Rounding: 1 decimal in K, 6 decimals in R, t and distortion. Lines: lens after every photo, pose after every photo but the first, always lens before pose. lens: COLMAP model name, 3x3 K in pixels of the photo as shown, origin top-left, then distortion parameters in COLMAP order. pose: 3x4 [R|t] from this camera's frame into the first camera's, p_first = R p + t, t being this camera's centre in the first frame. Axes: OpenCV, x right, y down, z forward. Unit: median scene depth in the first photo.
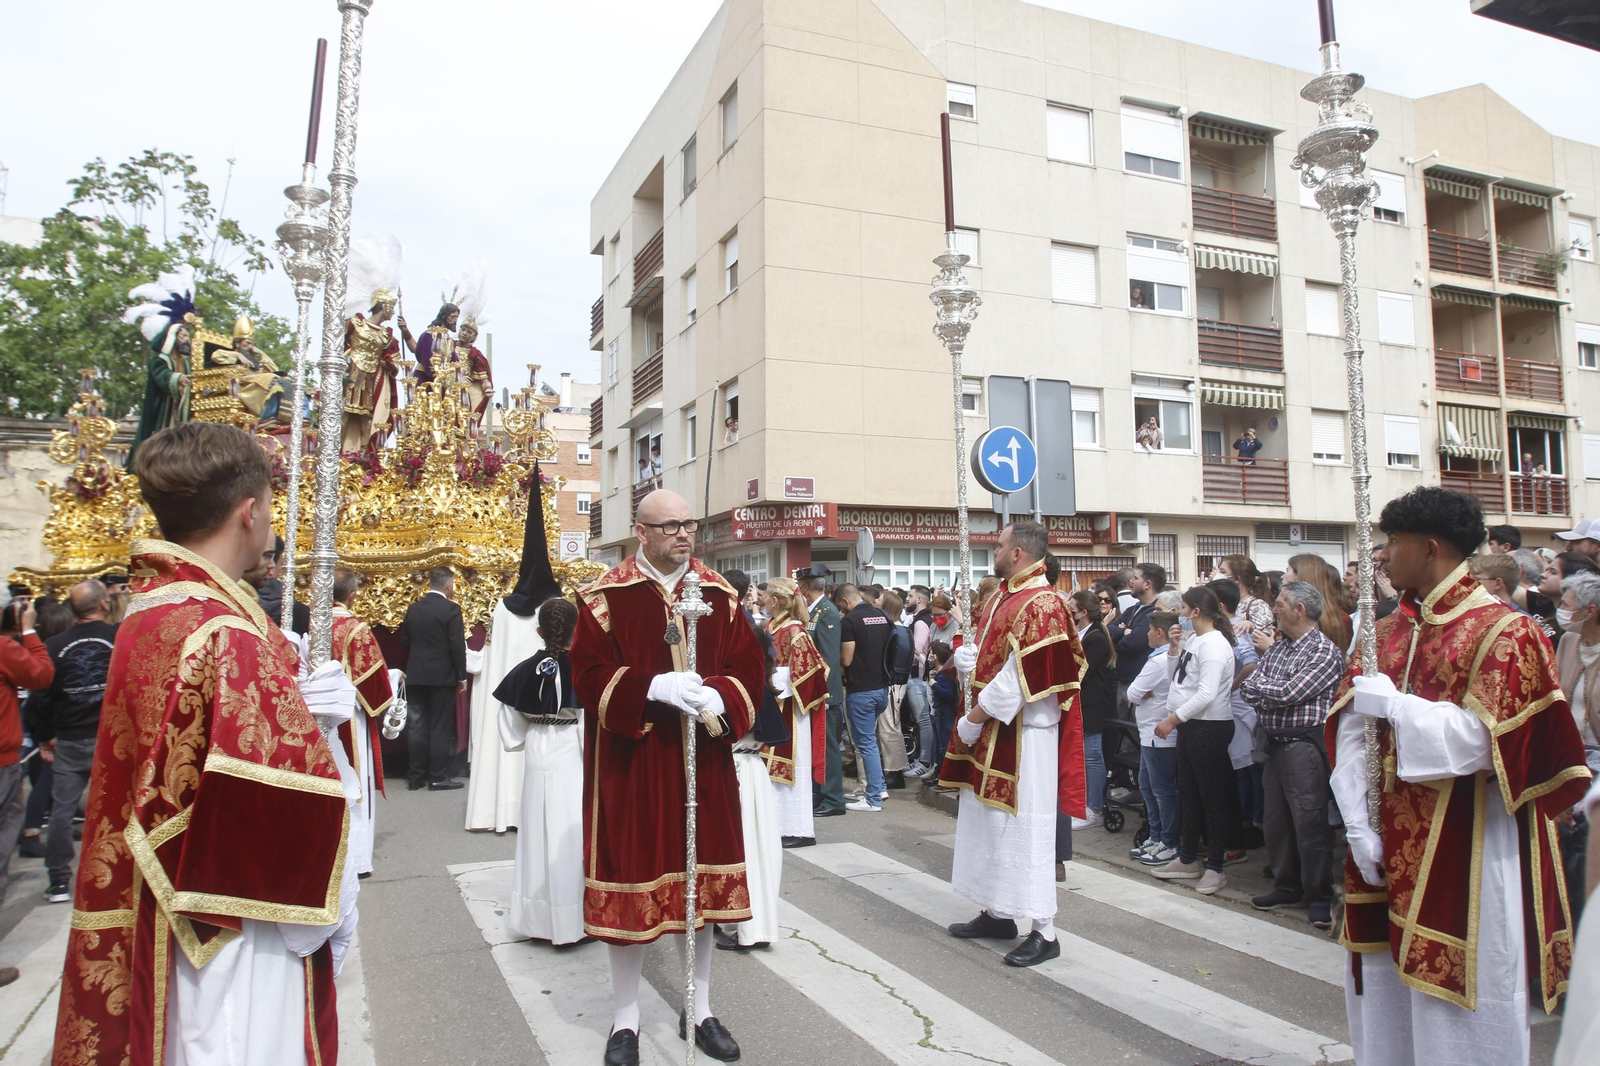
lens RADIAL K [[1164.9, 0, 801.1], [0, 1164.9, 541.3], [0, 0, 1]] dist [-0.096464, 0.056271]
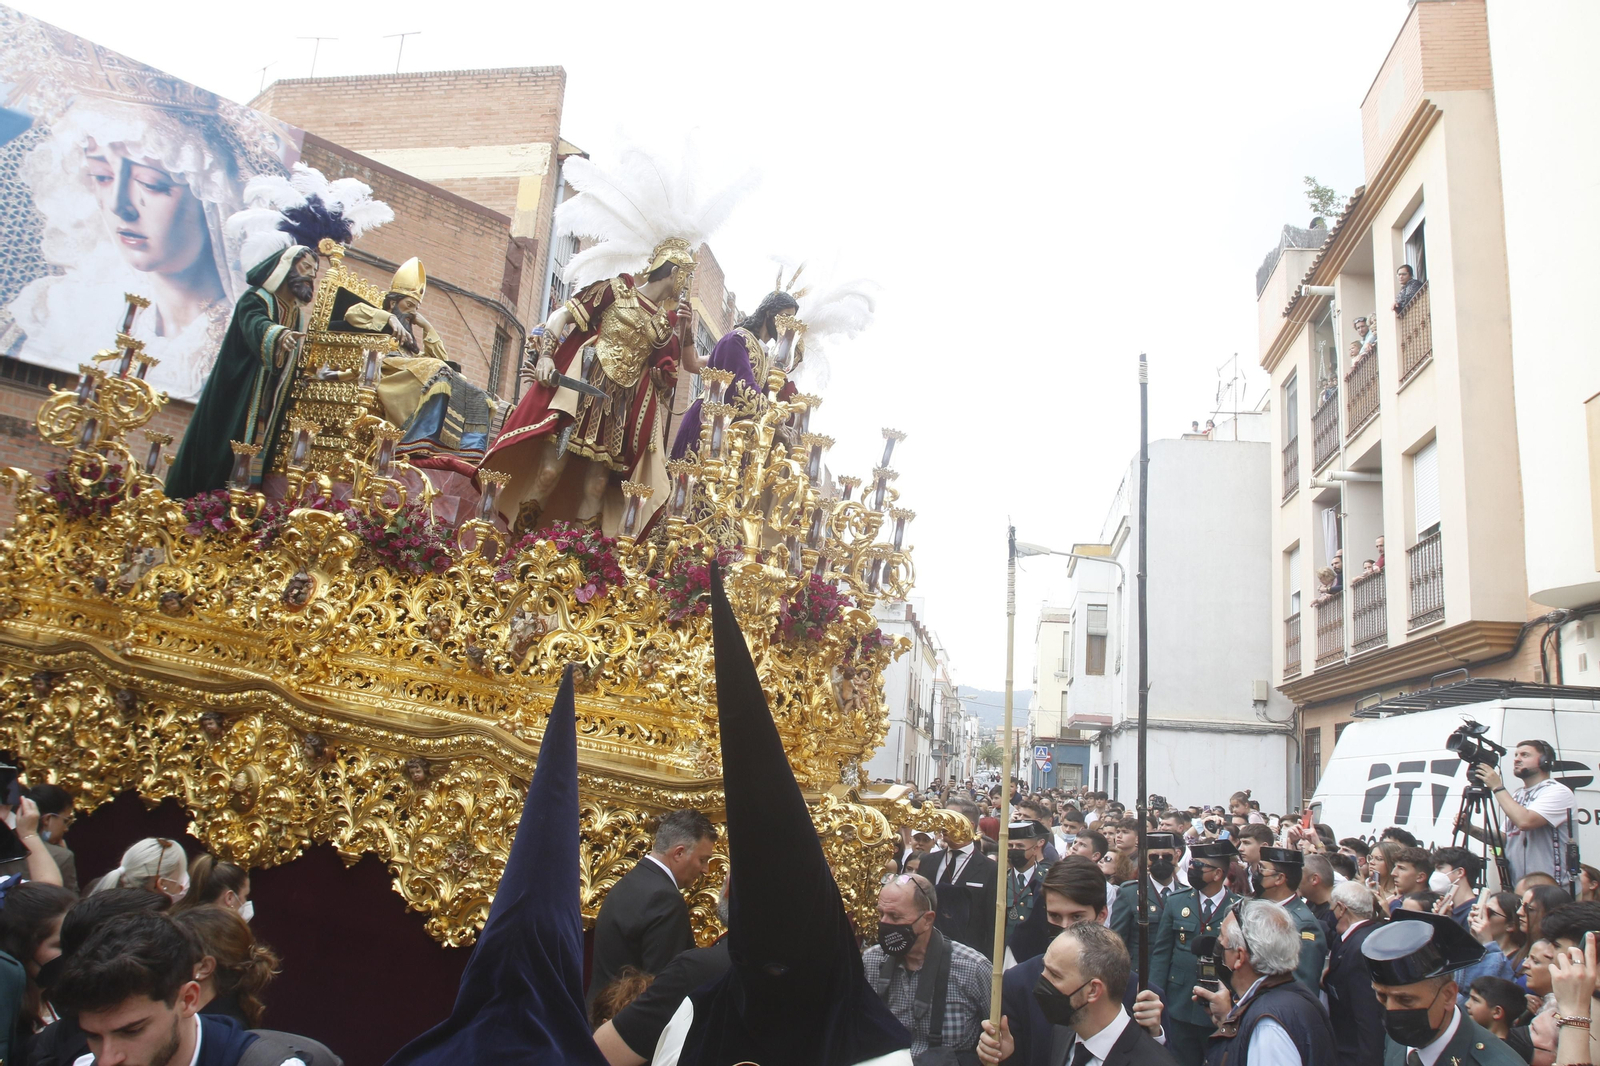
lens RADIAL K [[1175.3, 0, 793.6], [0, 1175.3, 535.2], [0, 0, 1]] dist [-0.083942, 0.046606]
pose [[0.978401, 0.185026, -0.092173, -0.229688], [-0.193156, 0.977139, -0.088828, -0.045800], [0.073630, 0.104713, 0.991773, 0.464217]]
